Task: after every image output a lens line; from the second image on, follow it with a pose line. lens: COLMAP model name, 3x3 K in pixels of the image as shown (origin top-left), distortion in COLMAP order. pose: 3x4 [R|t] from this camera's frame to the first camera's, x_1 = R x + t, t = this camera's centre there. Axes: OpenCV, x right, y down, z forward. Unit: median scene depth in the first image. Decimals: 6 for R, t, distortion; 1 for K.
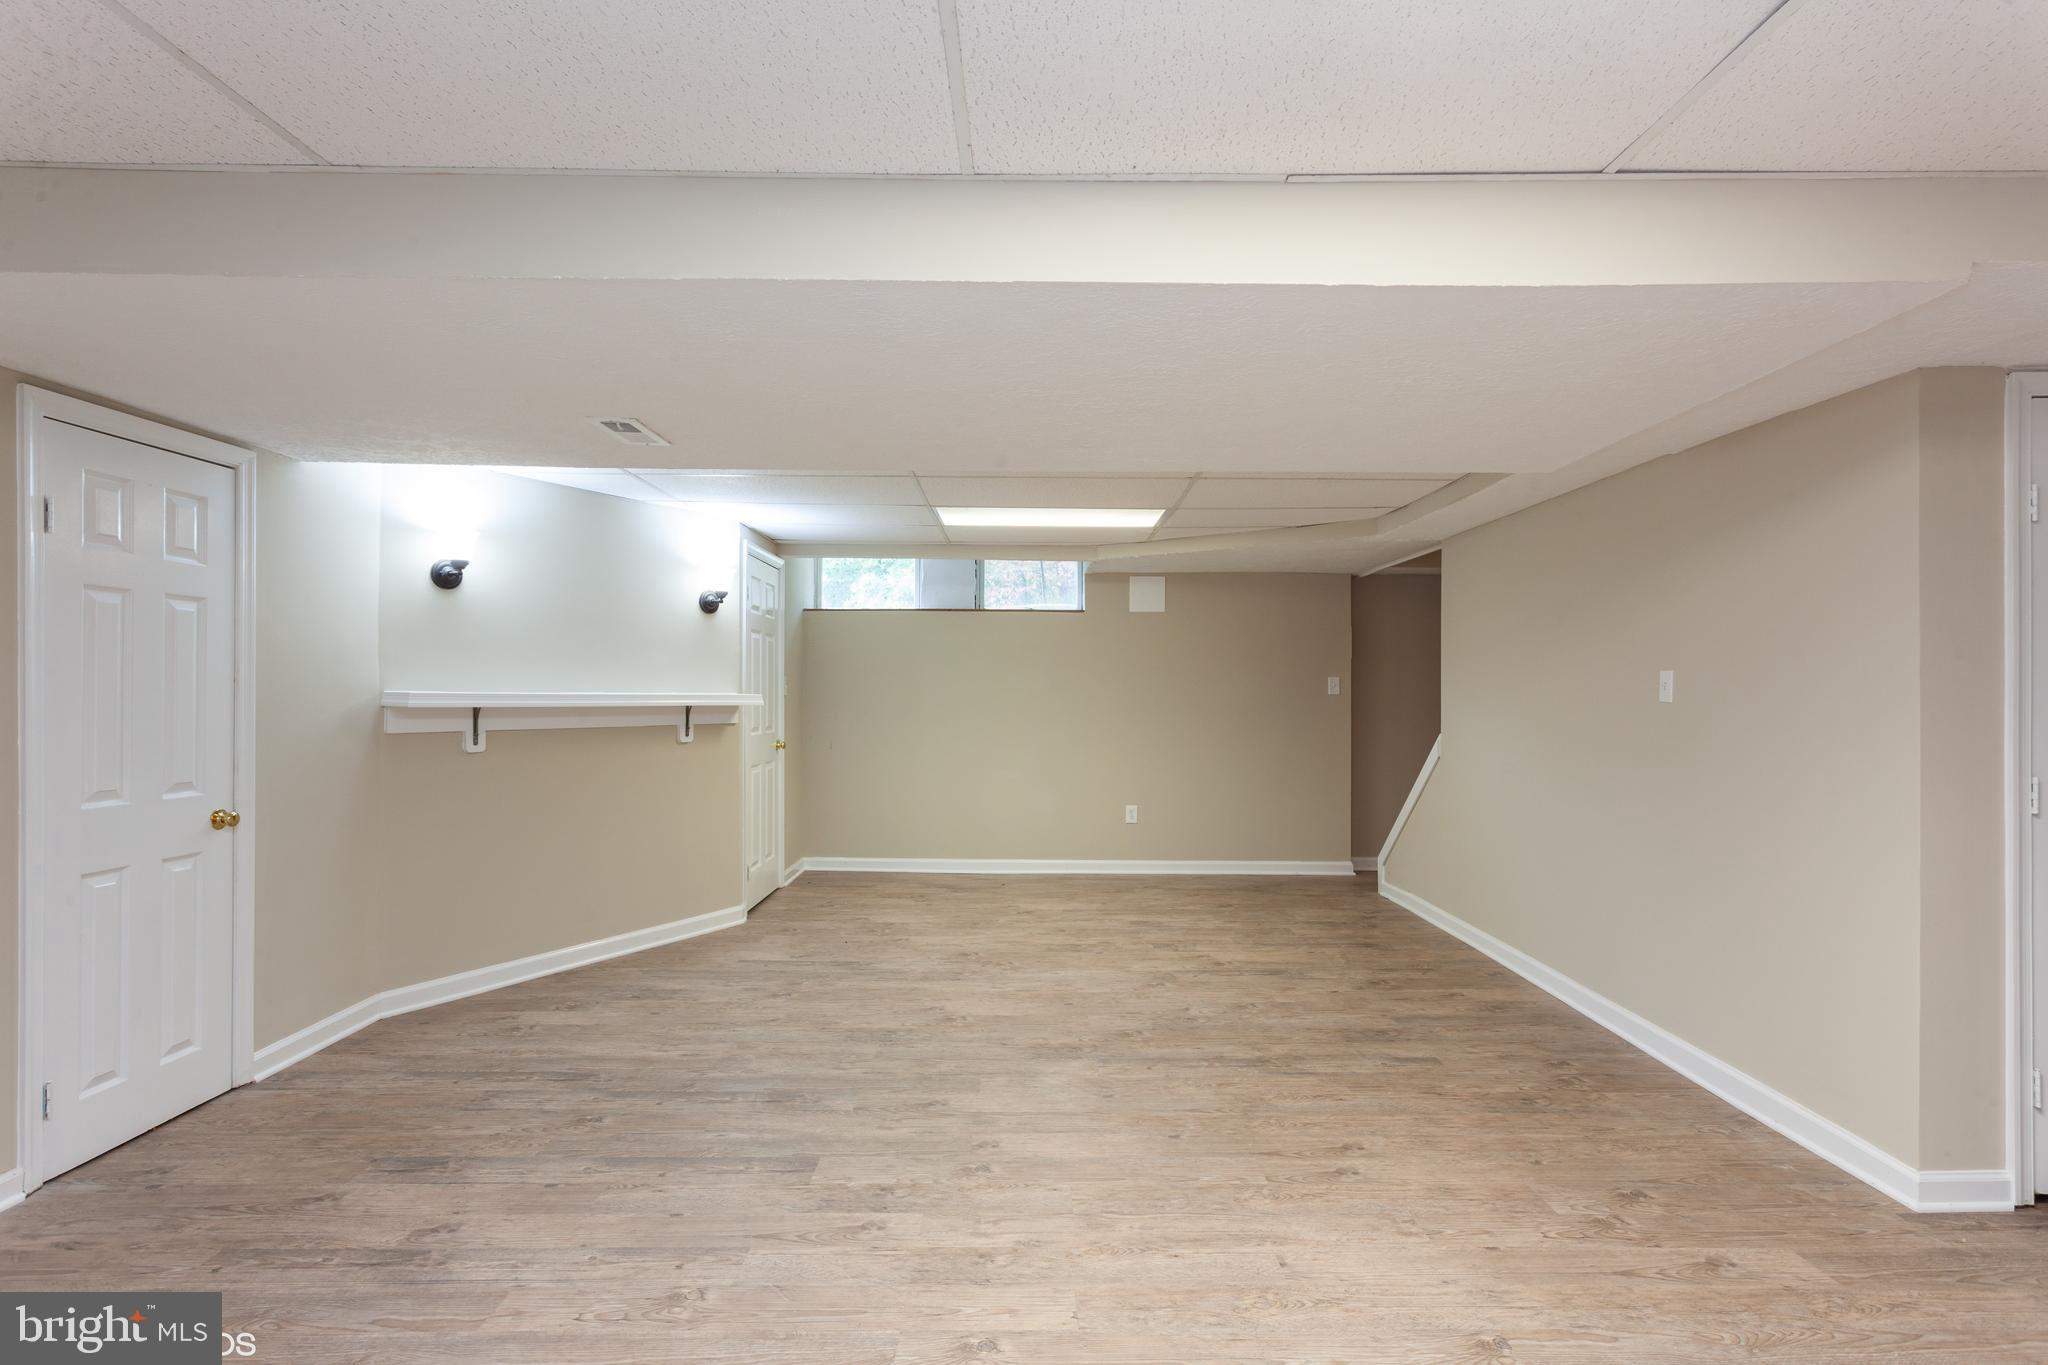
lens RADIAL K [[983.7, 0, 1032.4], [0, 983.7, 687.8], [0, 0, 1]] dist [0.000417, 0.000220]
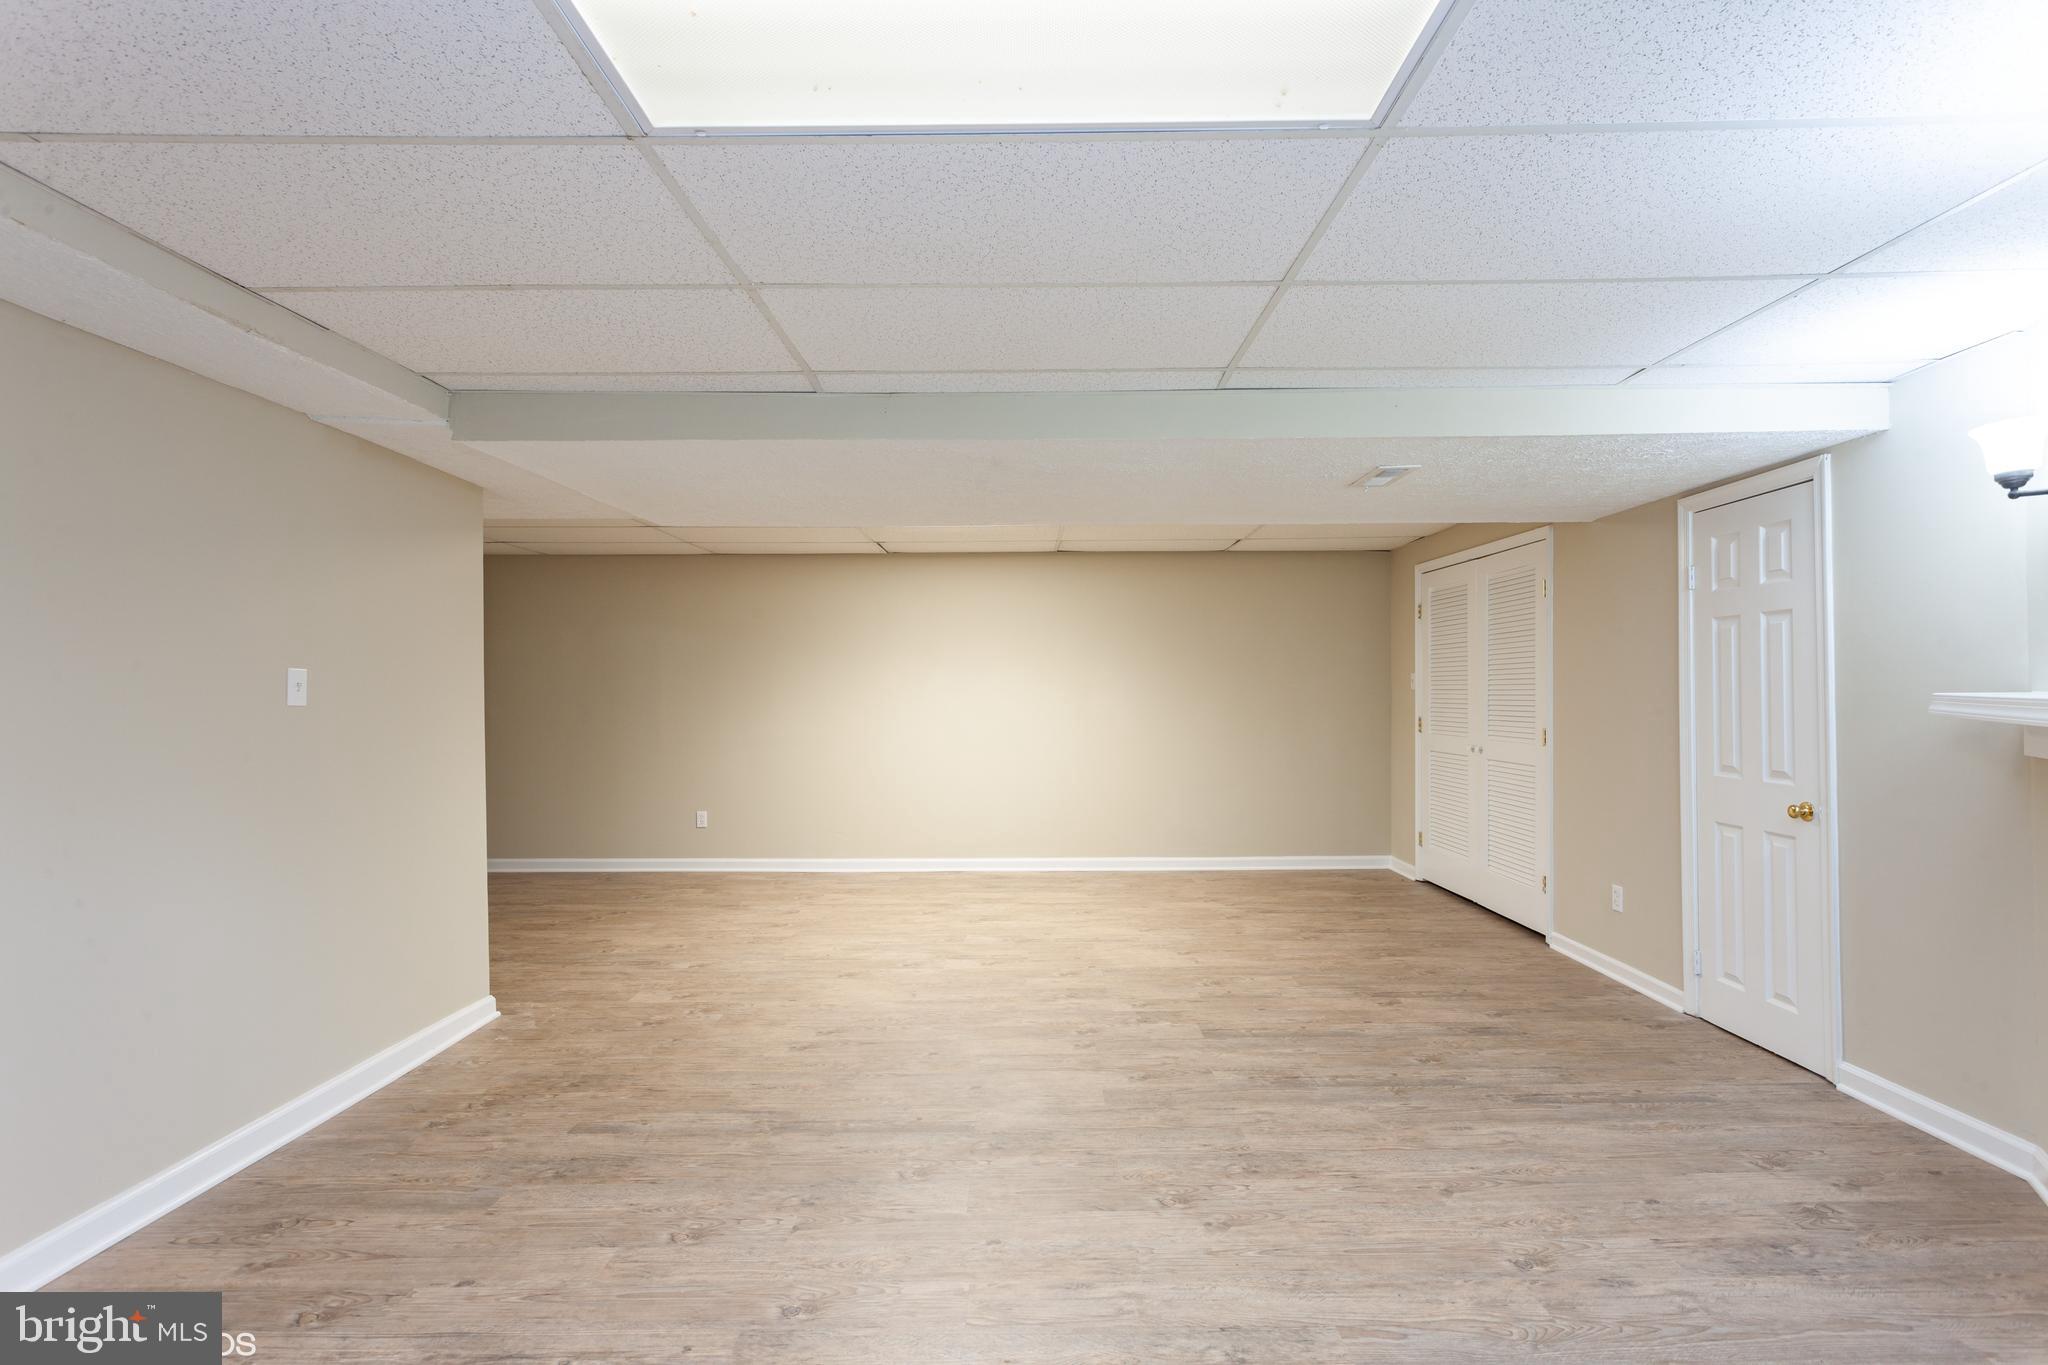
lens RADIAL K [[983.7, 0, 1032.4], [0, 983.7, 687.8], [0, 0, 1]] dist [0.000417, 0.000220]
pose [[-1.000000, 0.000255, -0.000373, 0.017487], [0.000259, 0.999949, -0.010088, 0.008371], [0.000371, -0.010088, -0.999949, 1.925968]]
